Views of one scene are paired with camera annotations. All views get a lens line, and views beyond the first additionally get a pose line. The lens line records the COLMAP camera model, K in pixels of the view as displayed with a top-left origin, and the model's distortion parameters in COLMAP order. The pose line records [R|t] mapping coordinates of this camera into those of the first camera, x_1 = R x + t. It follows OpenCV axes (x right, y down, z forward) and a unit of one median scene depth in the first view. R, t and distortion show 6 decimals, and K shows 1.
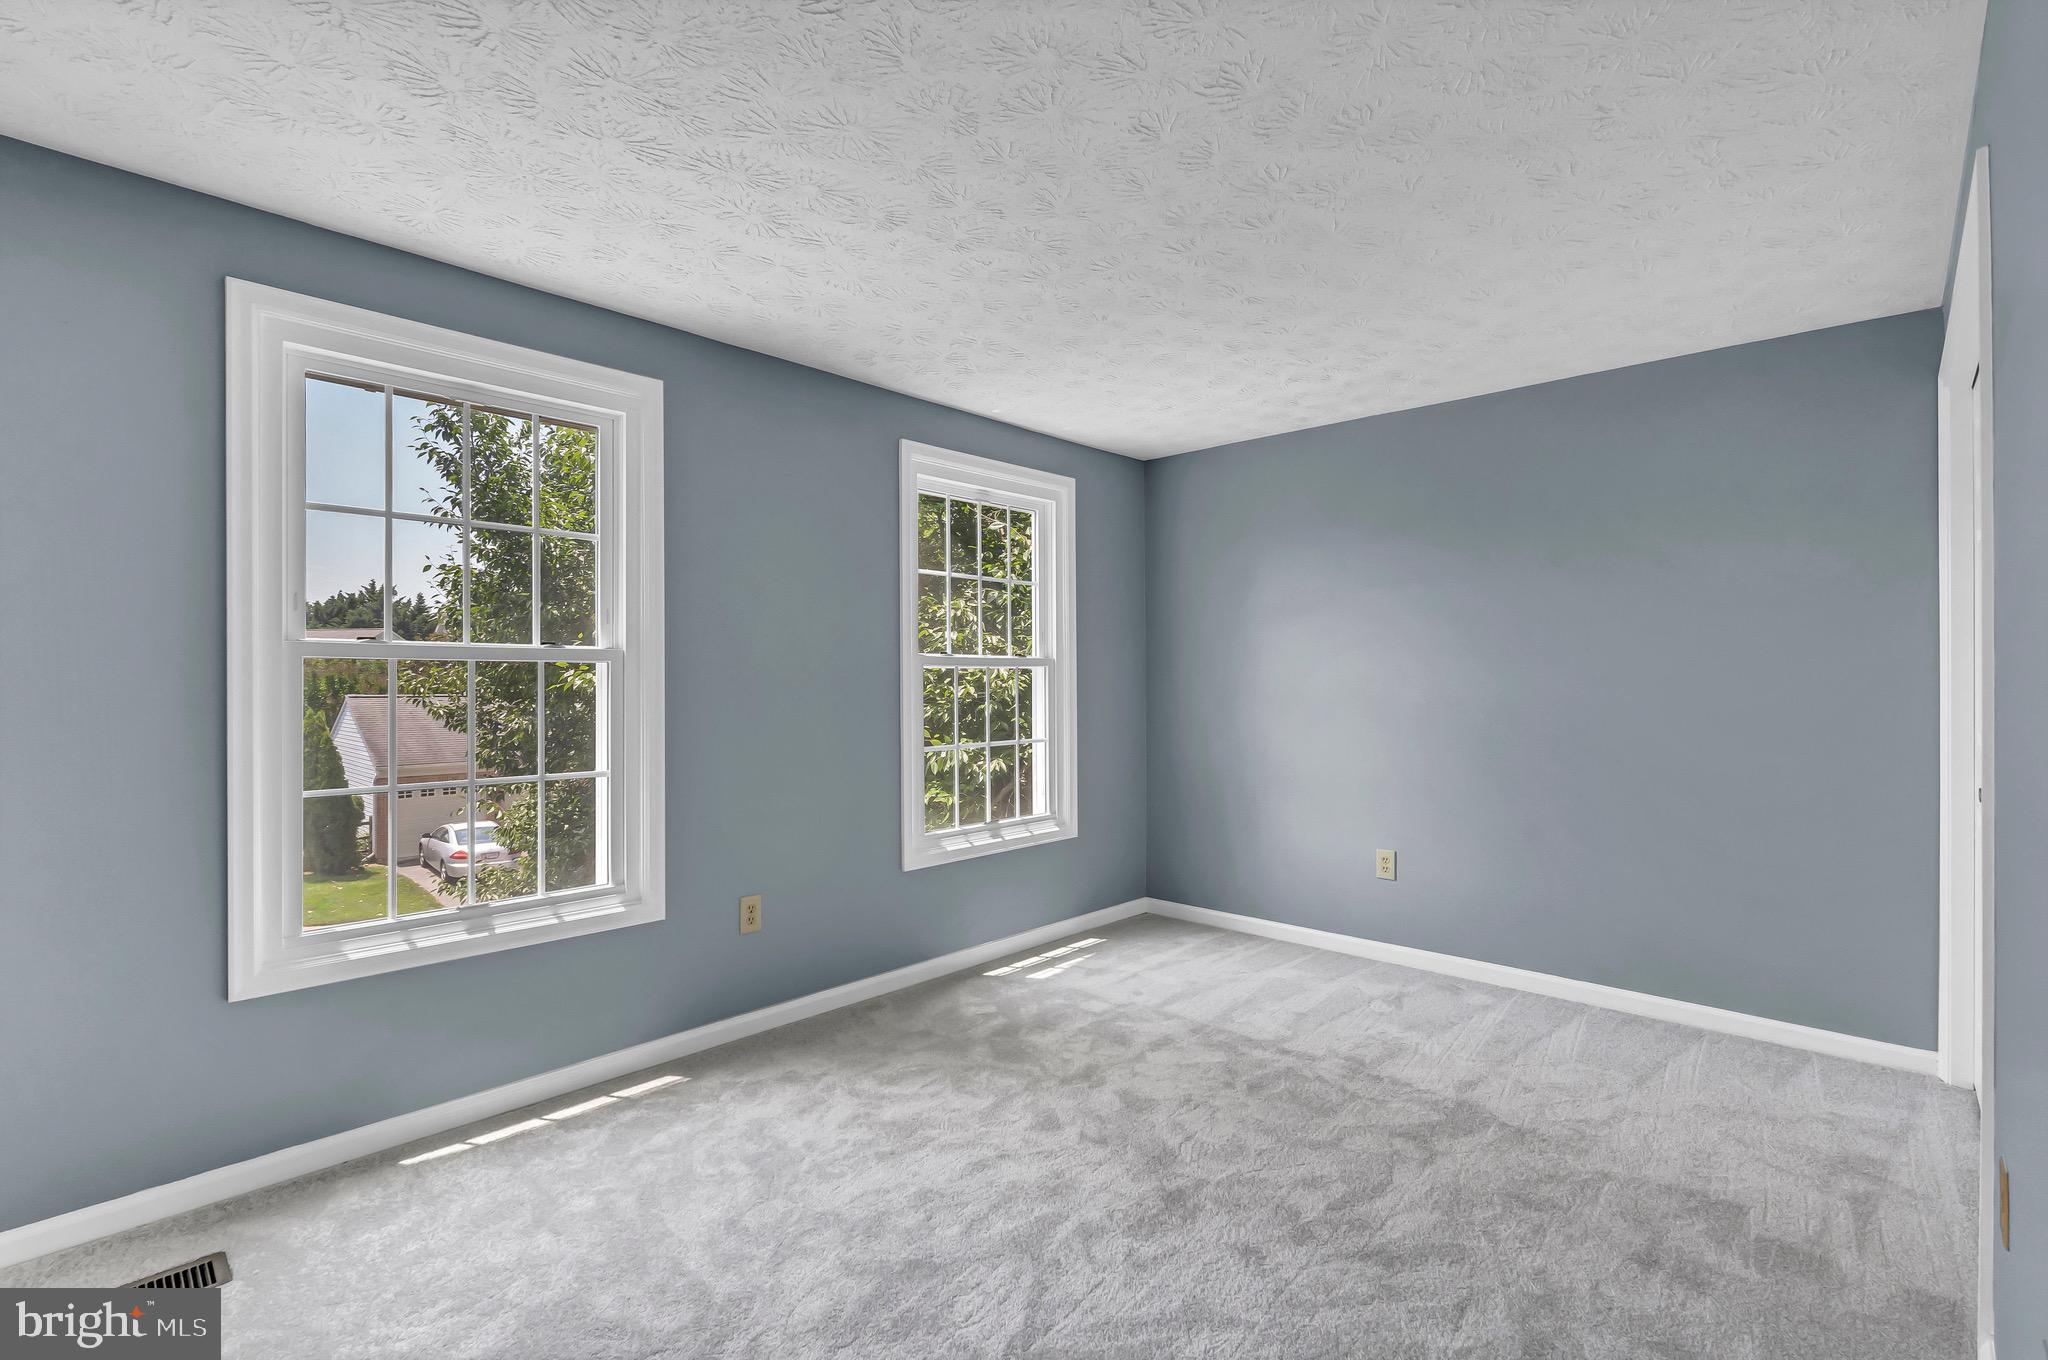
lens RADIAL K [[943.3, 0, 1035.4], [0, 943.3, 680.7], [0, 0, 1]] dist [0.000306, 0.000196]
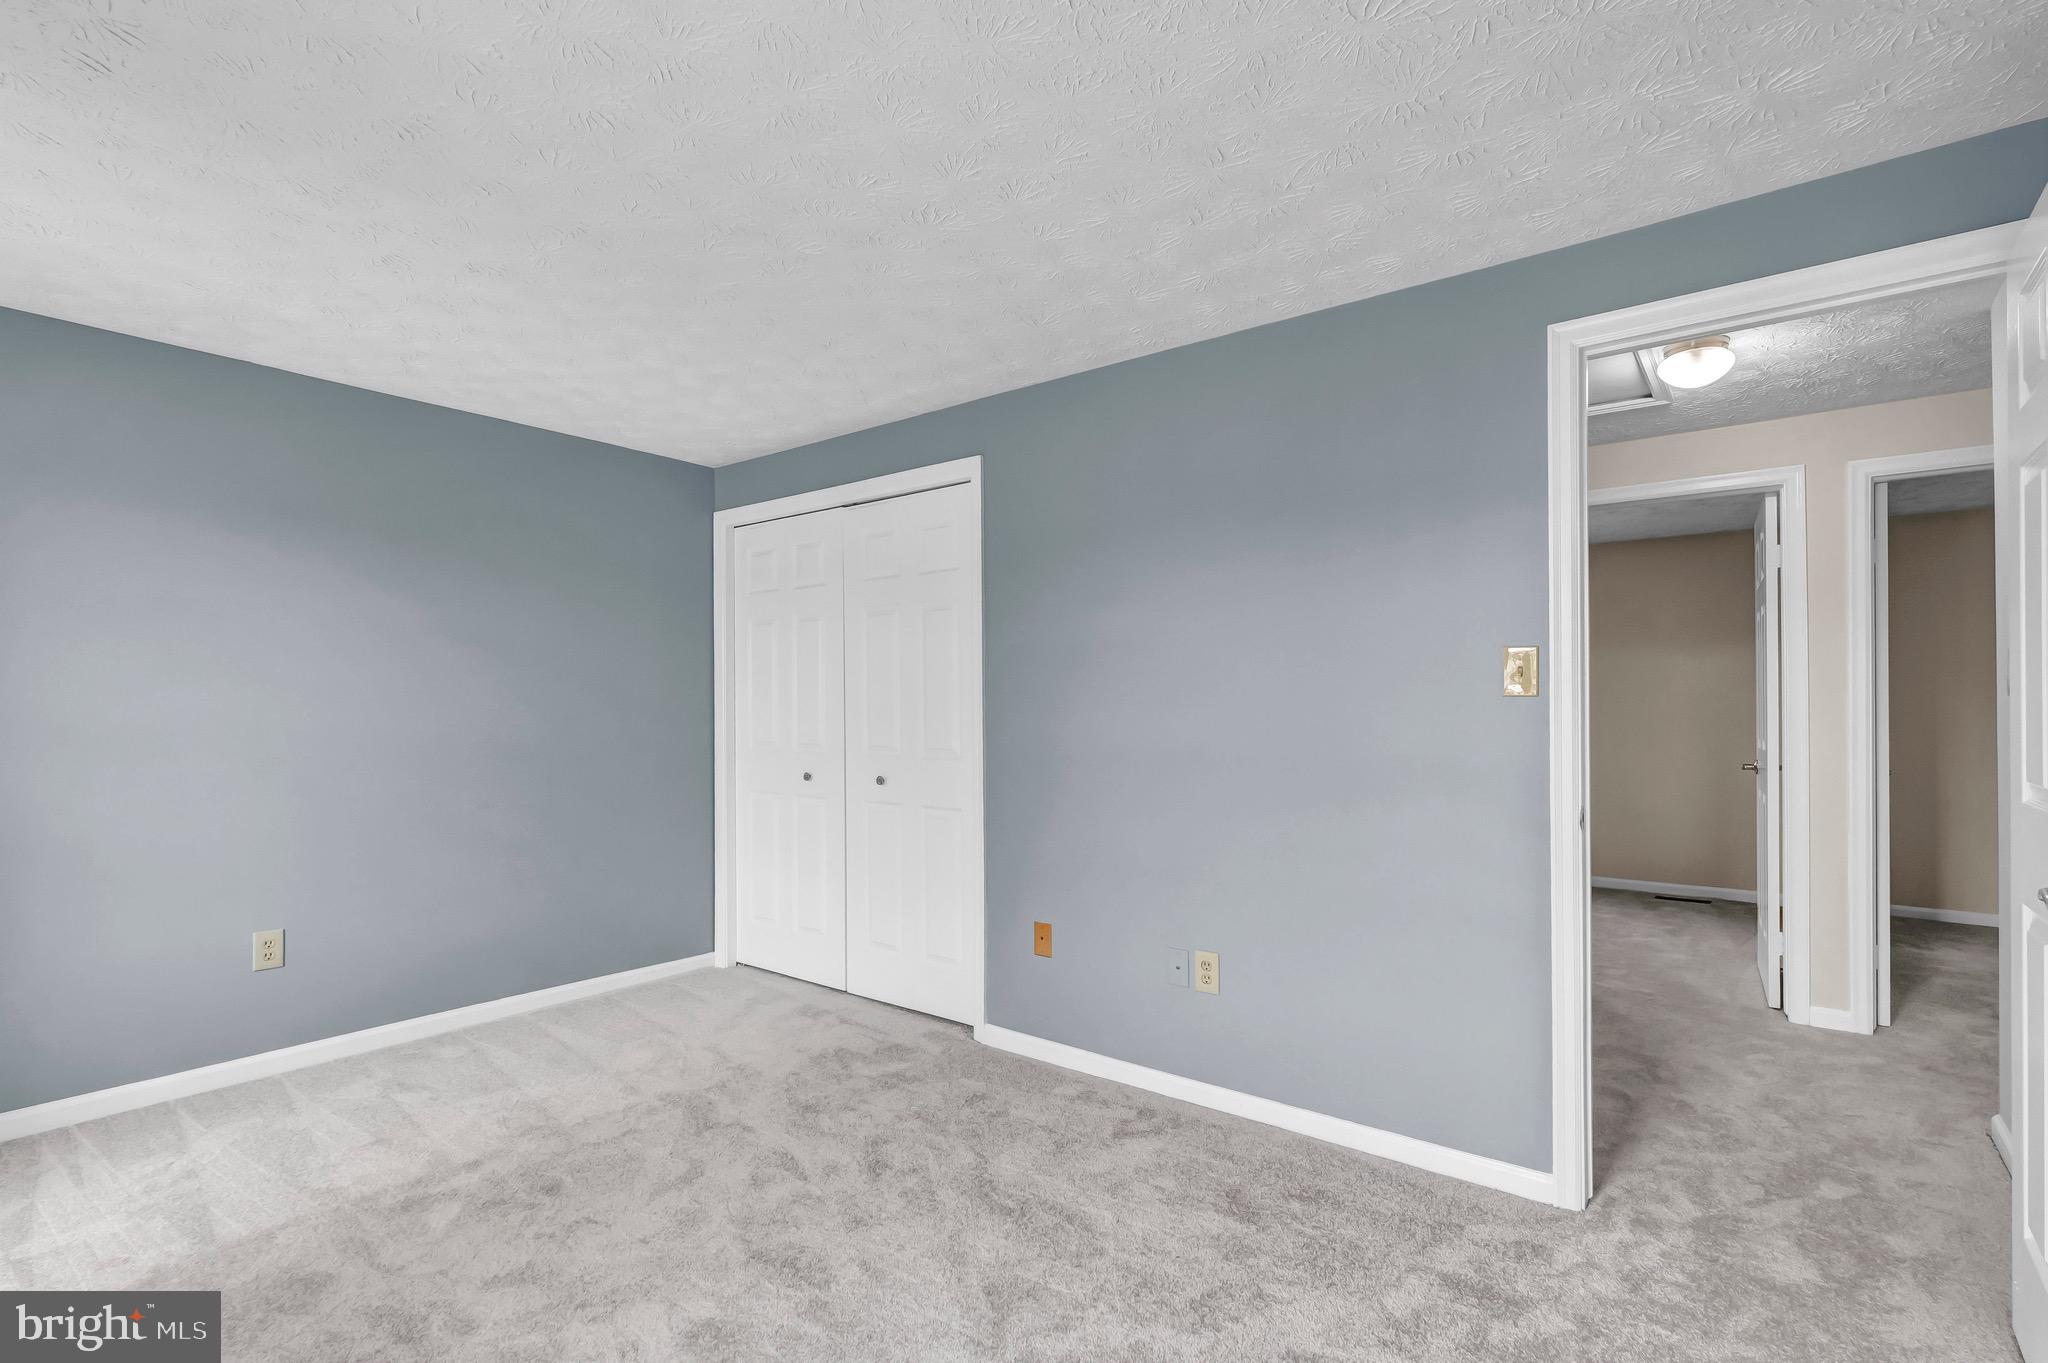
lens RADIAL K [[943.3, 0, 1026.1], [0, 943.3, 686.4], [0, 0, 1]] dist [0.000306, 0.000196]
pose [[-0.079734, 0.027389, 0.996440, -0.608772], [0.004550, 0.999622, -0.027112, 0.003958], [-0.996806, 0.002372, -0.079829, 0.595299]]
